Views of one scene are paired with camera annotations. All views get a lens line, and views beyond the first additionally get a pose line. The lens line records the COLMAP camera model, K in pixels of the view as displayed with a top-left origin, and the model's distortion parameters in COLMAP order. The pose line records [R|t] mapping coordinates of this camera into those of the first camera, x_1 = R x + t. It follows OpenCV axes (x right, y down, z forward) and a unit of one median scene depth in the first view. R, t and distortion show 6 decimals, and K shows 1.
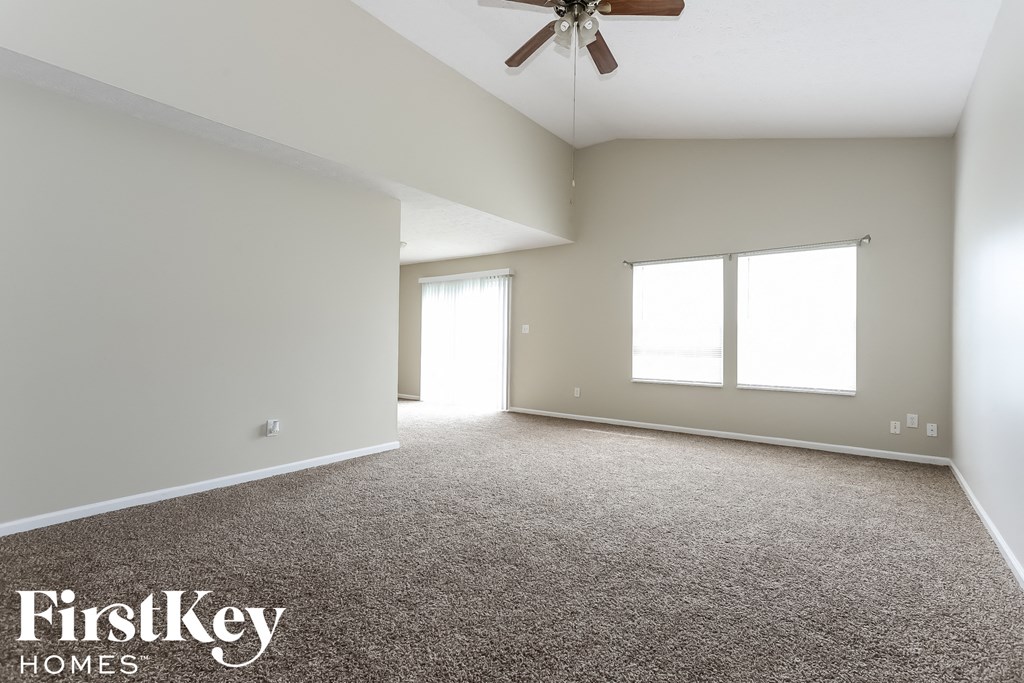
lens RADIAL K [[487.6, 0, 512.0], [0, 487.6, 341.5], [0, 0, 1]] dist [0.009820, 0.000488]
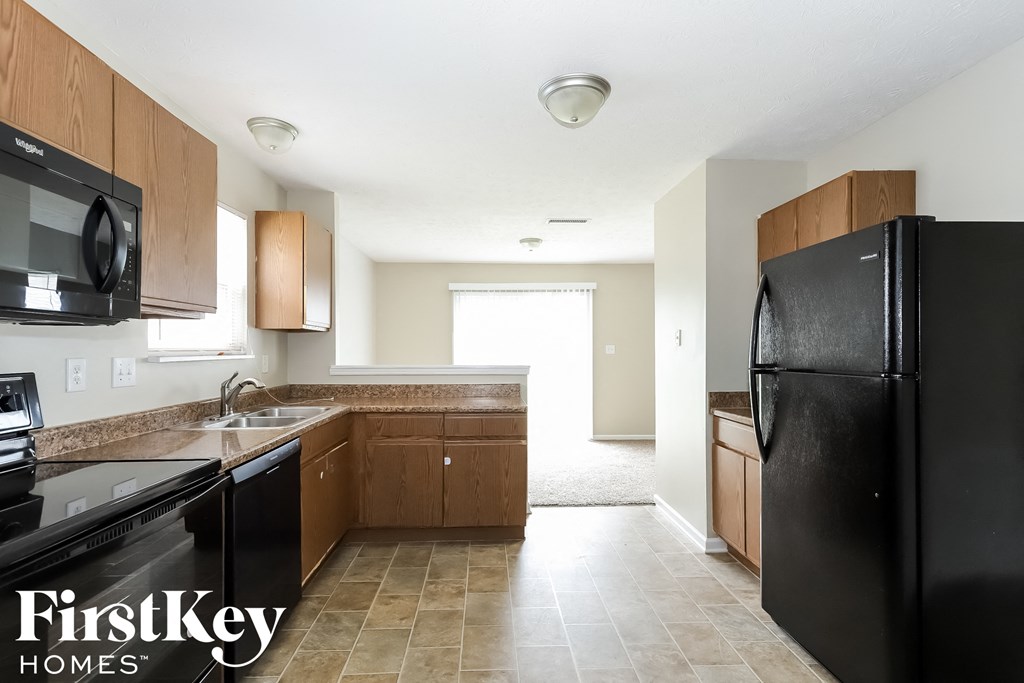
lens RADIAL K [[485.3, 0, 494.1], [0, 485.3, 348.9], [0, 0, 1]] dist [0.020121, 0.000663]
pose [[0.791005, -0.003006, 0.611802, -0.713559], [0.006151, 0.999976, -0.003039, -0.024981], [-0.611778, 0.006167, 0.791005, 0.398195]]
